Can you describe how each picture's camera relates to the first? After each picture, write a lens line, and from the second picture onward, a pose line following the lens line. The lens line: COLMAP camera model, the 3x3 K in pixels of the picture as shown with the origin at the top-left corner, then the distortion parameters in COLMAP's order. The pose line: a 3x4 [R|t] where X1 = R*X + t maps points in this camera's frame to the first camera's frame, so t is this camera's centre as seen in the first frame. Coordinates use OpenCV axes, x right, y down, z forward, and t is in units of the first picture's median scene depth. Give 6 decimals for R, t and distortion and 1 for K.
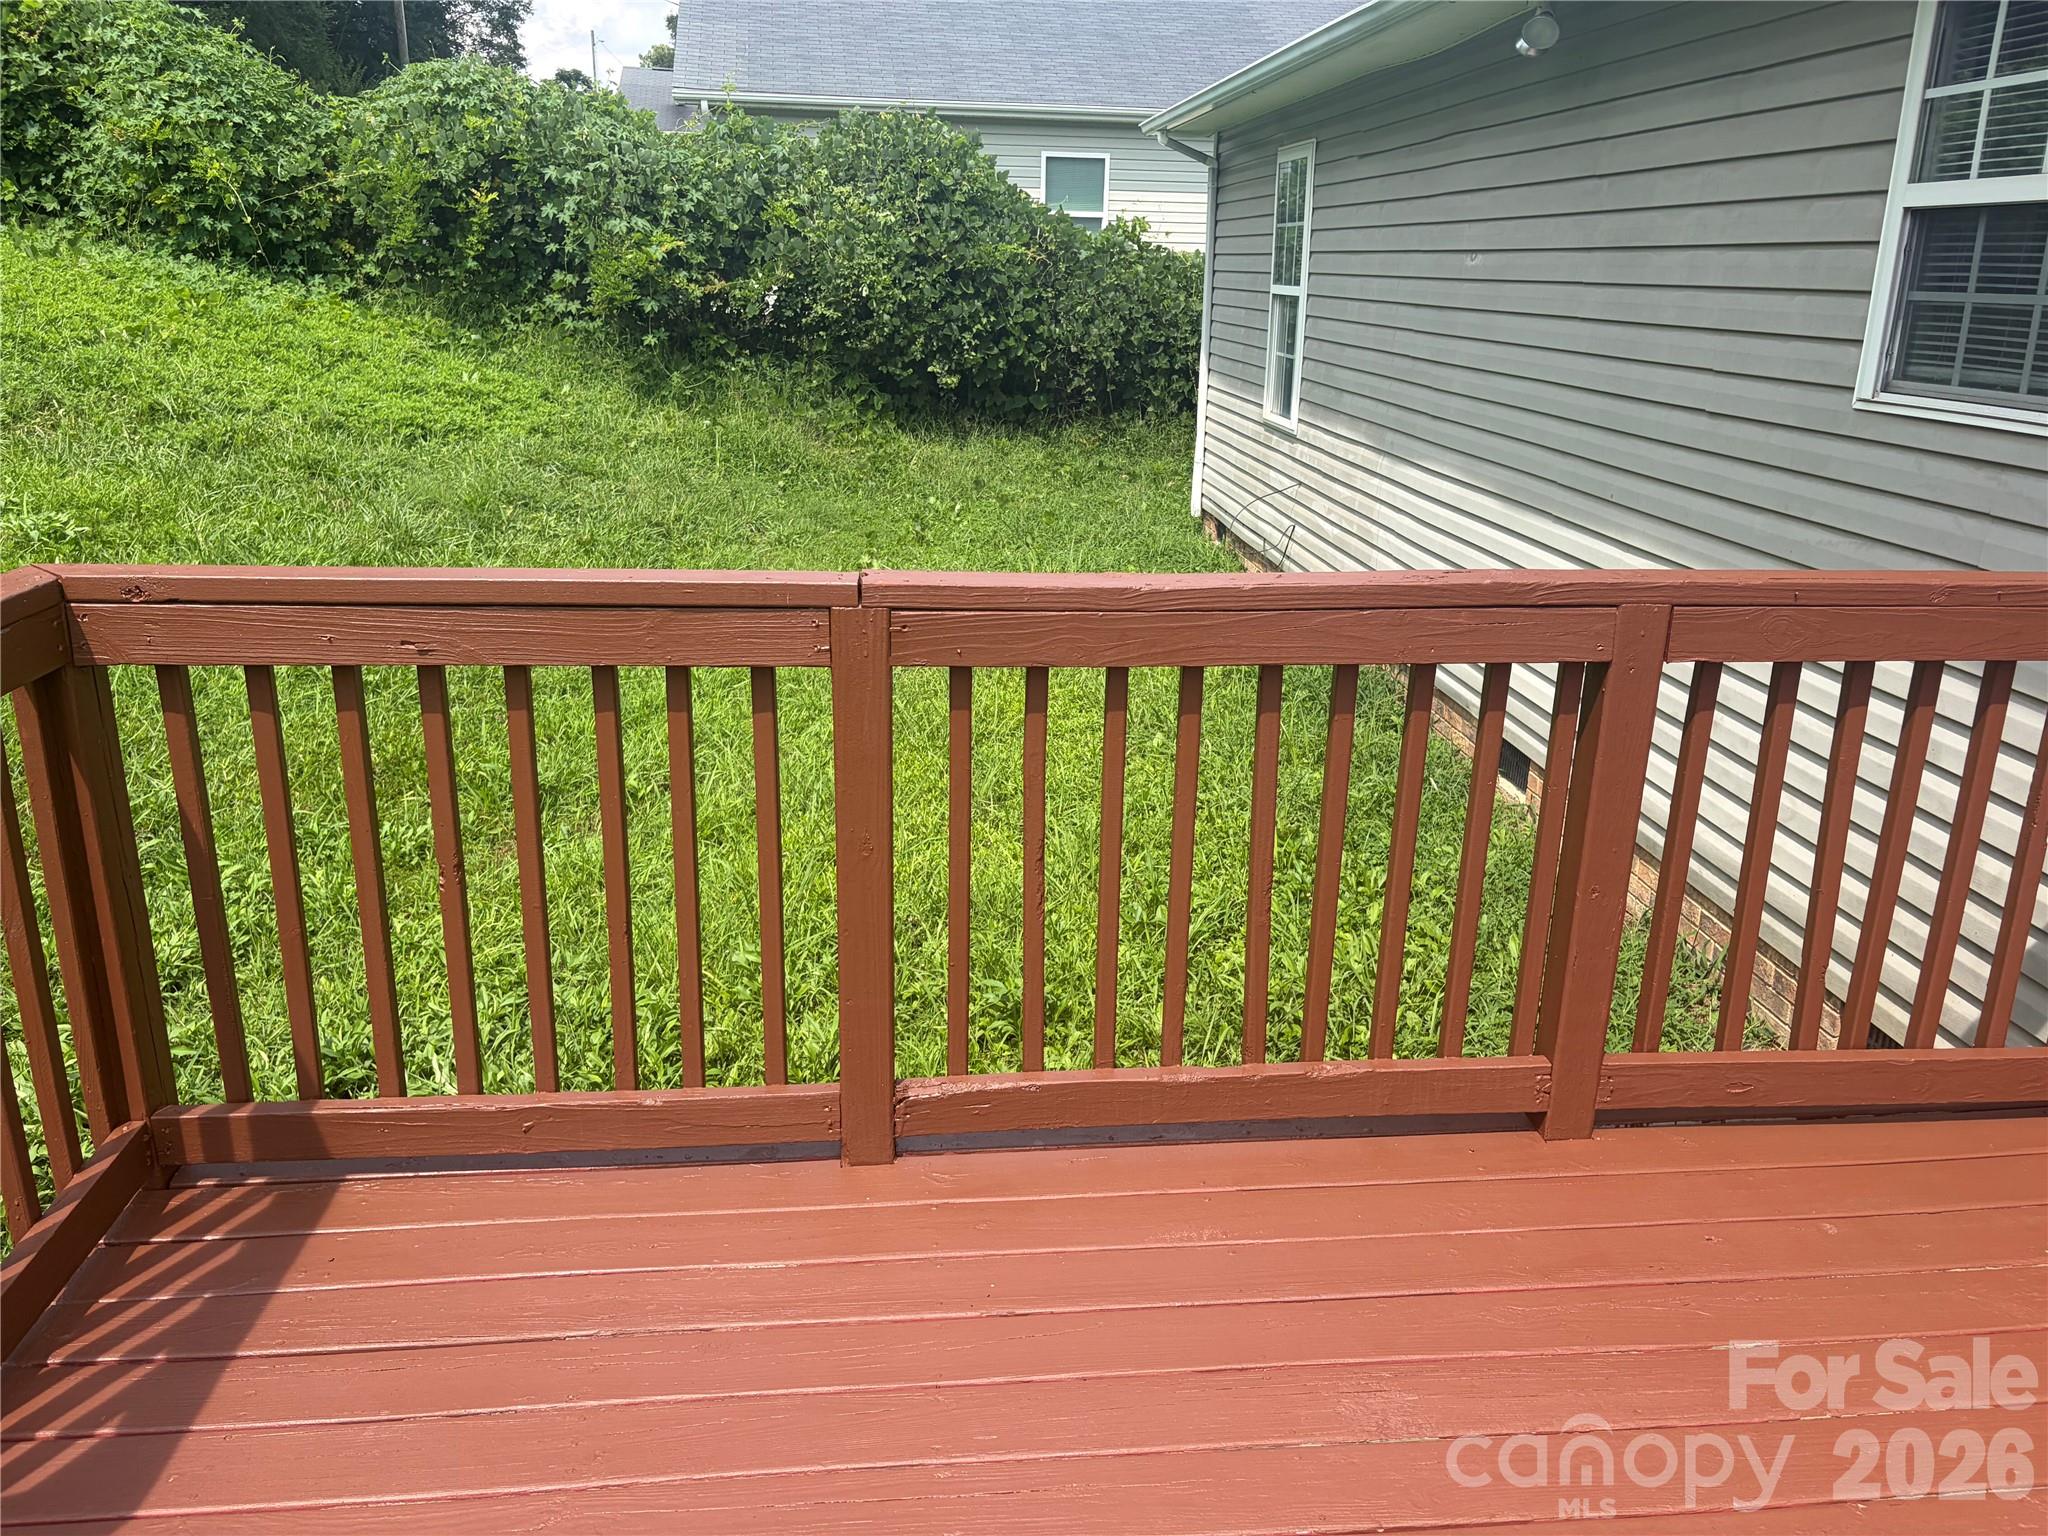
lens RADIAL K [[1528.0, 0, 1024.0], [0, 1528.0, 768.0], [0, 0, 1]] dist [0.059155, -0.055651]
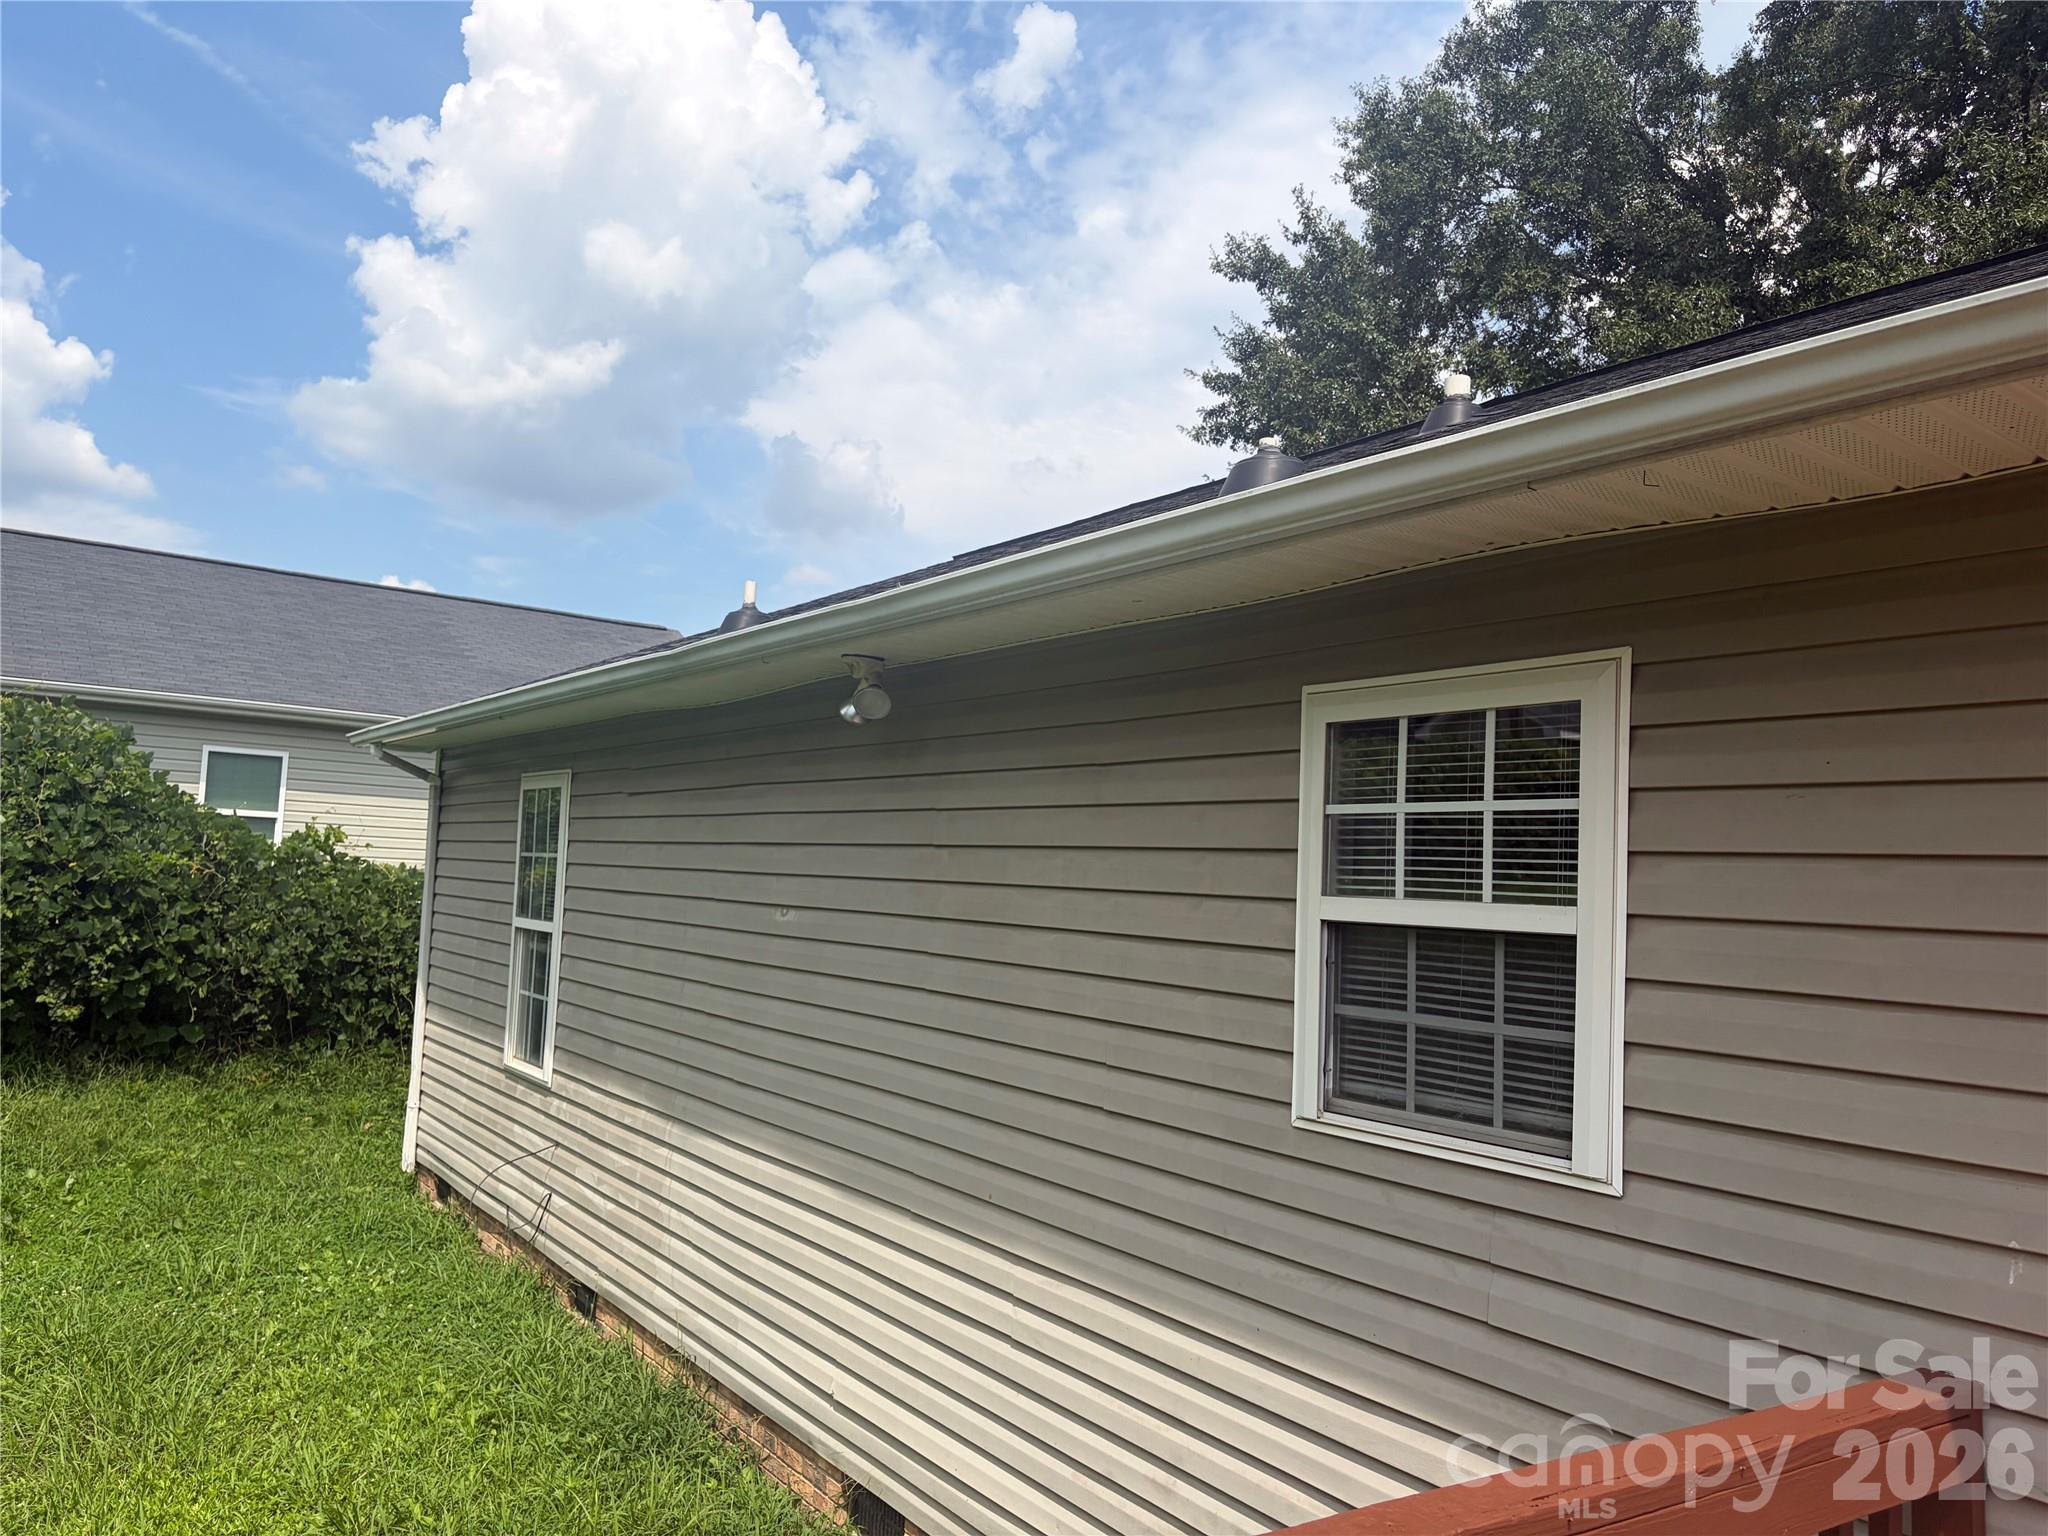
lens RADIAL K [[1450.4, 0, 1028.8], [0, 1450.4, 793.8], [0, 0, 1]] dist [0.027852, -0.069824]
pose [[0.854813, 0.054644, 0.516051, -0.018034], [0.128545, 0.941151, -0.312586, -0.070006], [-0.502763, 0.333539, 0.797485, 0.139573]]
